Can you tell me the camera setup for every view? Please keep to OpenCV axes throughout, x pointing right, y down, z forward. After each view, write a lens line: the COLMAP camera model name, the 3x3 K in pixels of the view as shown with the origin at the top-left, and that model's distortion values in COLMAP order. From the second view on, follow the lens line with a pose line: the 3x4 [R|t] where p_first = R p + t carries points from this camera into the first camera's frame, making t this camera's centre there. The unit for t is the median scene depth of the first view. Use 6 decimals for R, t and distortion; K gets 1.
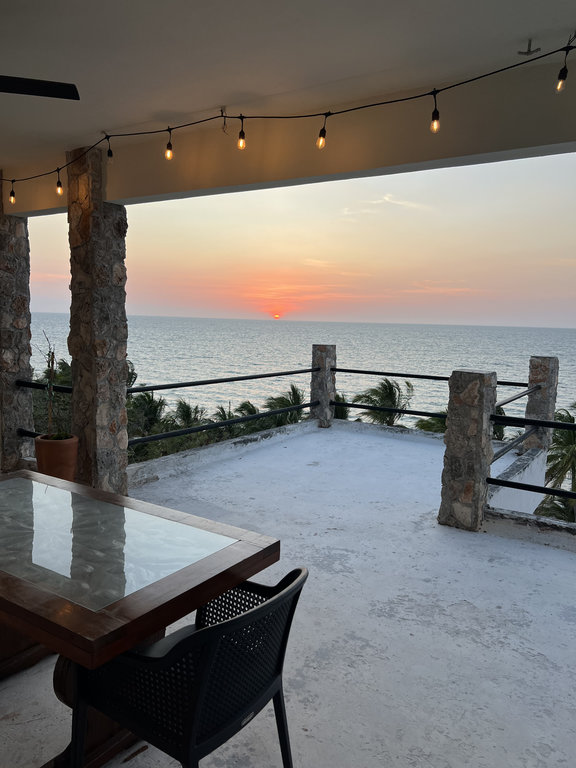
lens RADIAL K [[583.9, 0, 284.1], [0, 583.9, 388.2], [0, 0, 1]] dist [0.038080, -0.037884]
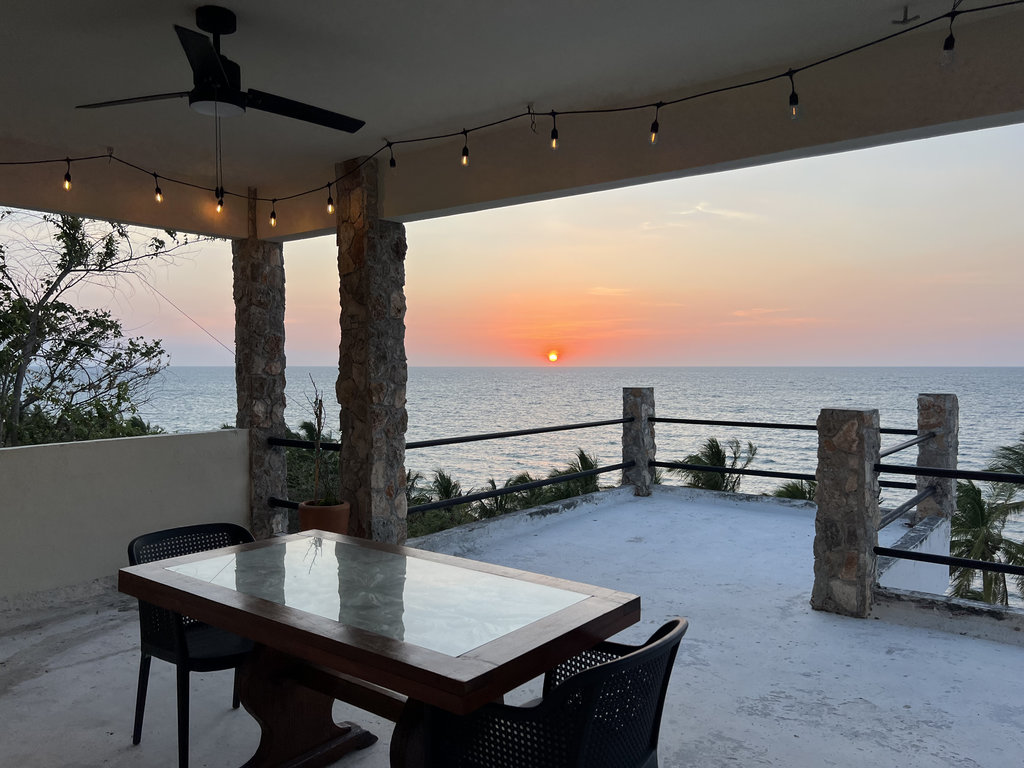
lens RADIAL K [[778.5, 0, 501.3], [0, 778.5, 391.2], [0, 0, 1]] dist [0.038080, -0.037884]
pose [[0.996346, -0.026852, -0.081072, -0.049943], [0.019763, 0.996011, -0.087016, 0.027796], [0.083085, 0.085096, 0.992903, -0.073137]]
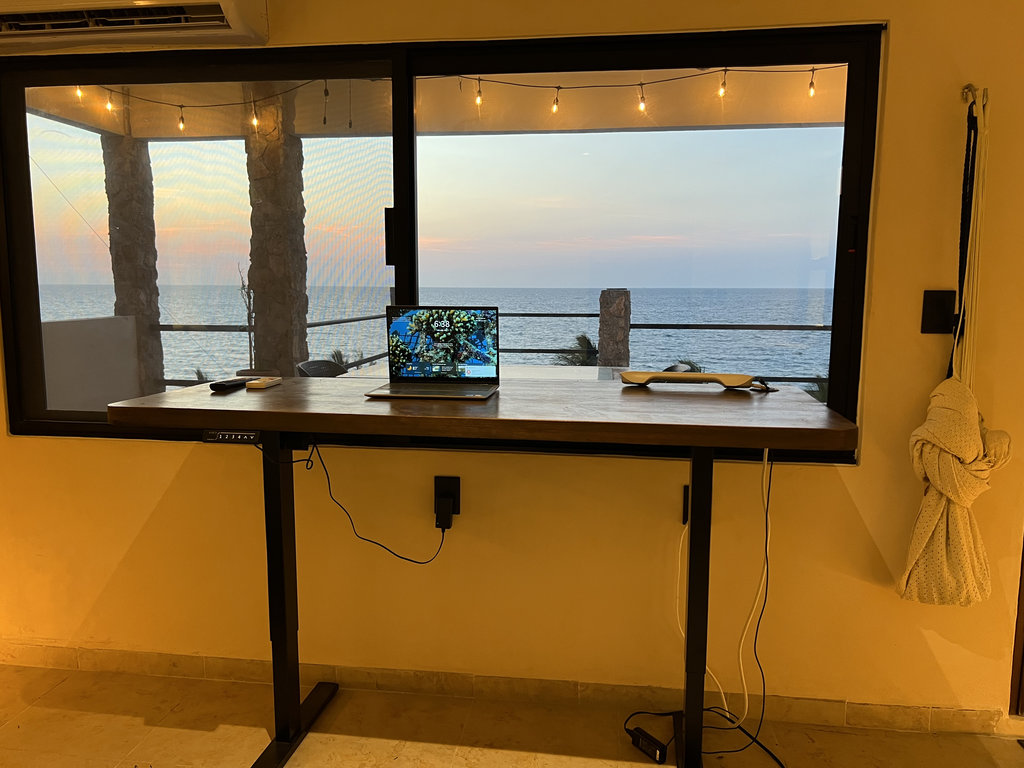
lens RADIAL K [[778.5, 0, 509.8], [0, 778.5, 383.8], [0, 0, 1]] dist [0.038080, -0.037884]
pose [[0.900328, -0.079991, 0.427797, -0.573595], [0.073918, 0.996788, 0.030817, 0.096875], [-0.428888, 0.003876, 0.903349, -0.379569]]
